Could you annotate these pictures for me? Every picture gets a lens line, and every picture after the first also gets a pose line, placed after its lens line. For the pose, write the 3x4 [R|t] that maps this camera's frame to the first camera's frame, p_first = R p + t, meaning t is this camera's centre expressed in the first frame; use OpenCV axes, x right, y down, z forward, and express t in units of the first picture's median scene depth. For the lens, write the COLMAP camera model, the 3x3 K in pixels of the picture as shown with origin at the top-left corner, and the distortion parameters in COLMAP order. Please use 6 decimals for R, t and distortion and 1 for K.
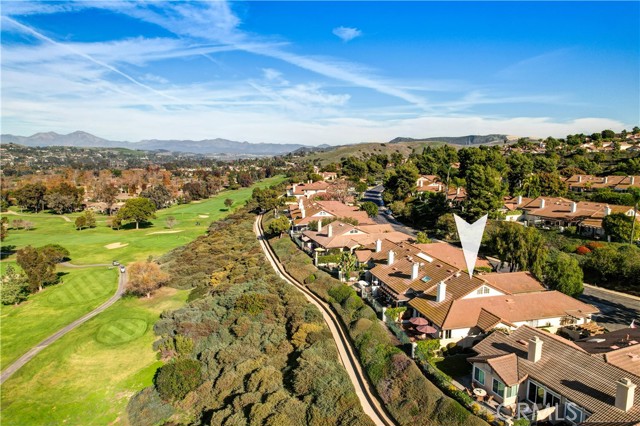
lens RADIAL K [[438.4, 0, 320.0], [0, 438.4, 213.0], [0, 0, 1]] dist [-0.102964, 0.100195]
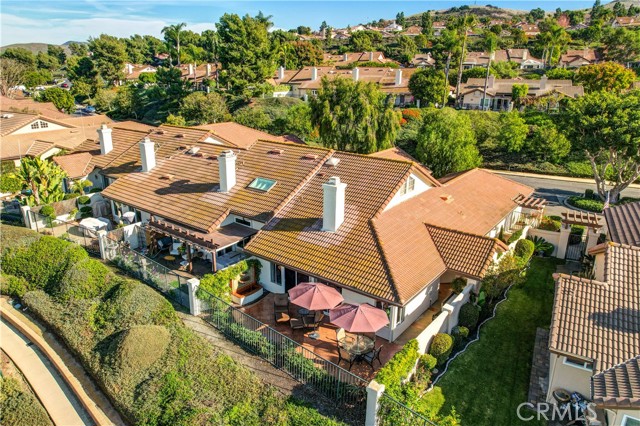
lens RADIAL K [[438.4, 0, 320.0], [0, 438.4, 213.0], [0, 0, 1]] dist [-0.102964, 0.100195]
pose [[0.777957, -0.198790, 0.596041, 0.019898], [0.081449, 0.972533, 0.218049, 0.068274], [-0.623015, -0.121085, 0.772781, 0.476106]]
